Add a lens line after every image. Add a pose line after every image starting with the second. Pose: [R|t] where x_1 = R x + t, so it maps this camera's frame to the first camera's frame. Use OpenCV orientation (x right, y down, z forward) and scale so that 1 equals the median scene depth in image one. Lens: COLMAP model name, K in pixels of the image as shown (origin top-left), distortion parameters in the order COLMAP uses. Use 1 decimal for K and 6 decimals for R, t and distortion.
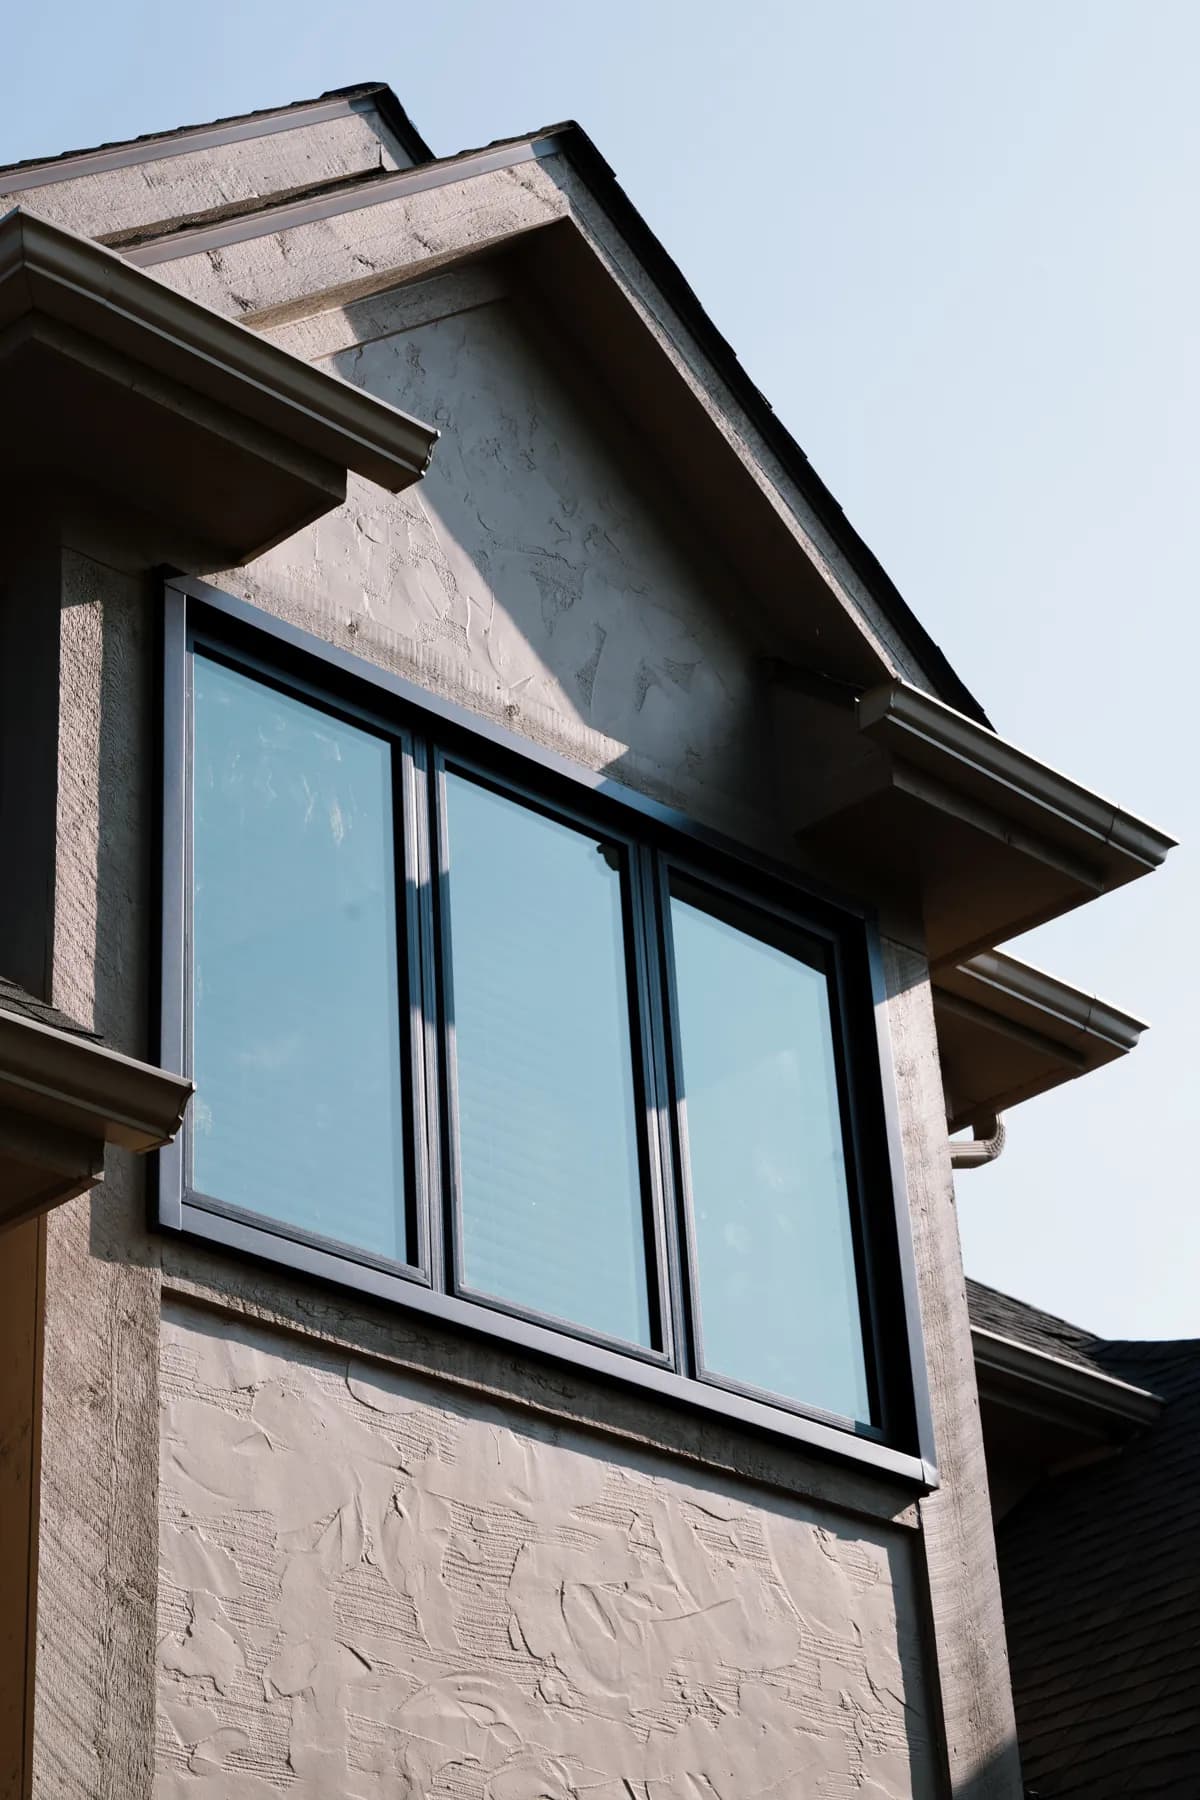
lens RADIAL K [[3675.3, 0, 598.6], [0, 3675.3, 770.3], [0, 0, 1]] dist [-0.076982, 0.185812]
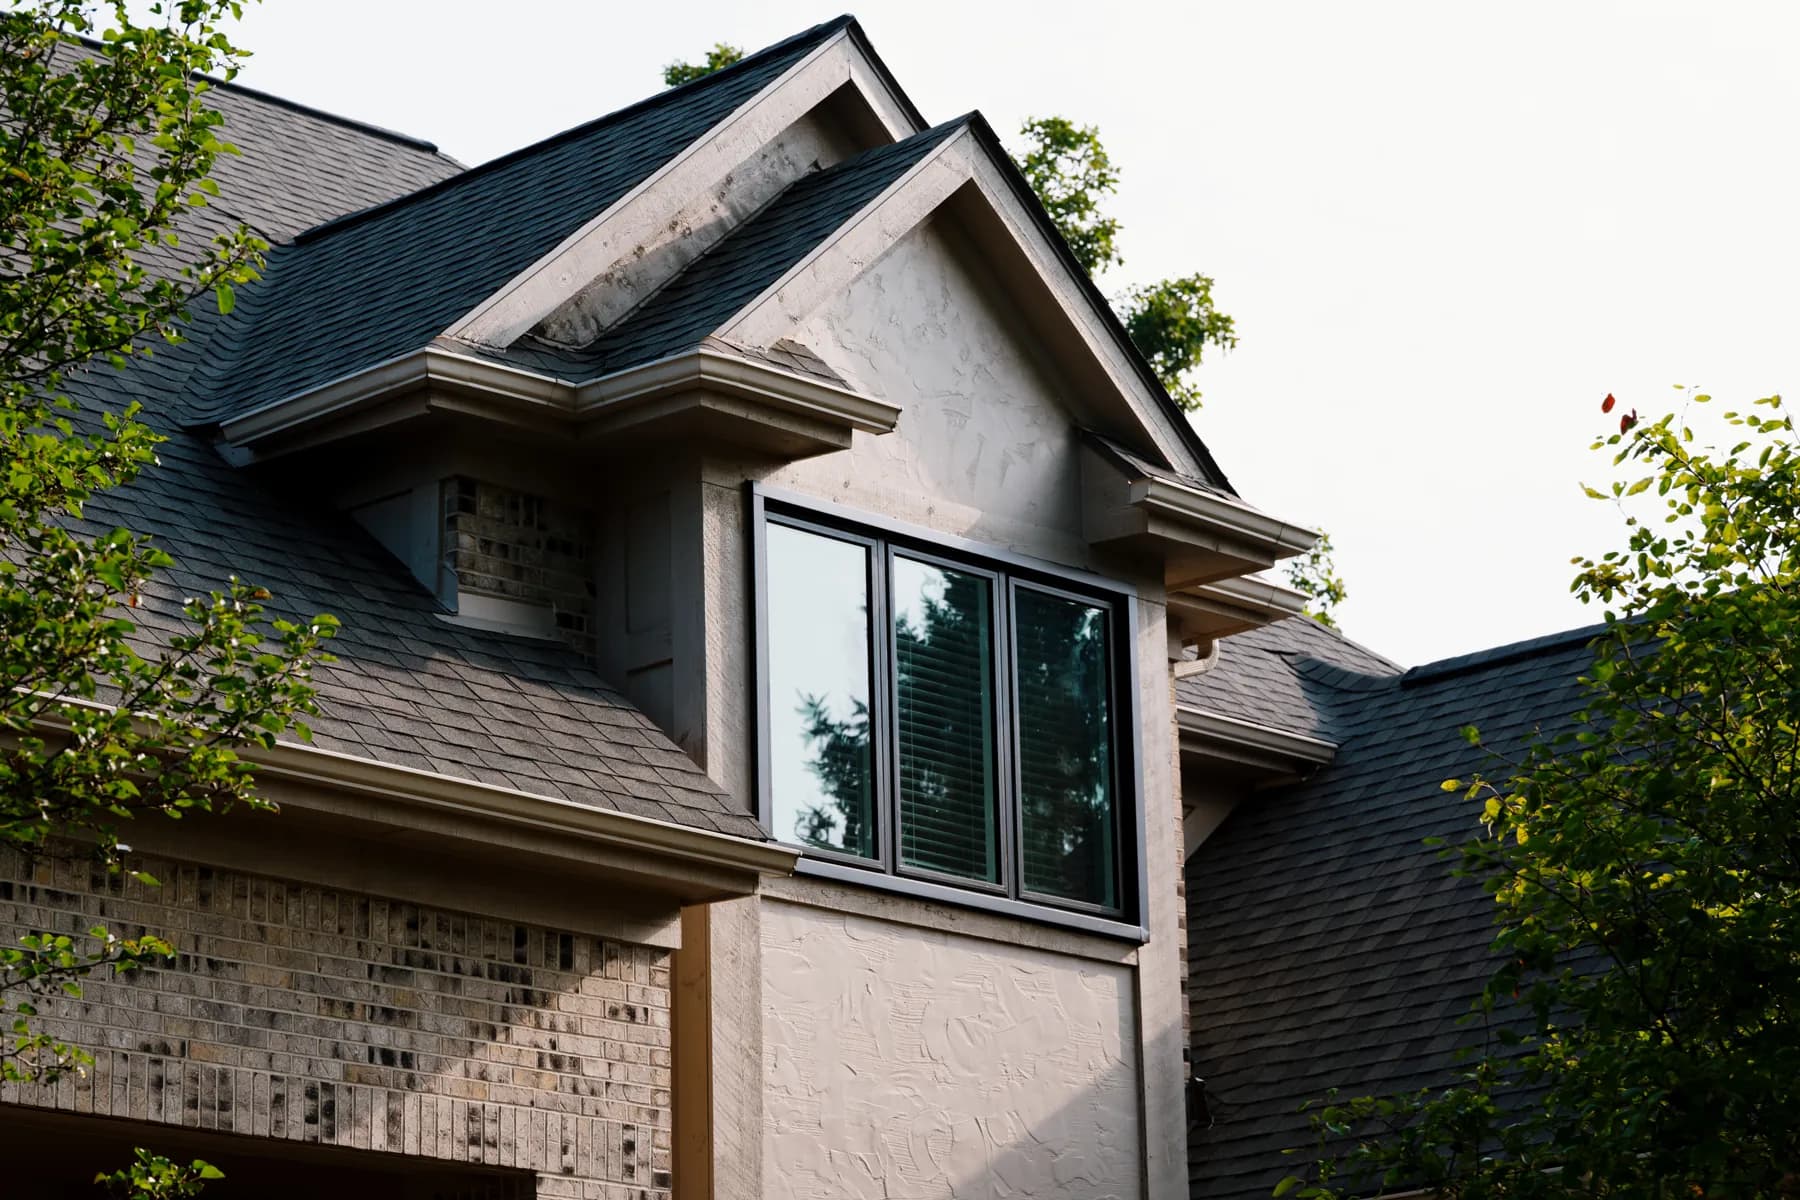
lens RADIAL K [[5249.6, 0, 900.0], [0, 5249.6, 600.0], [0, 0, 1]] dist [-0.006061, 0.228346]
pose [[0.999137, 0.036698, 0.019452, -0.094686], [-0.040699, 0.958496, 0.282187, -0.756091], [-0.008289, -0.282735, 0.959162, -1.568447]]
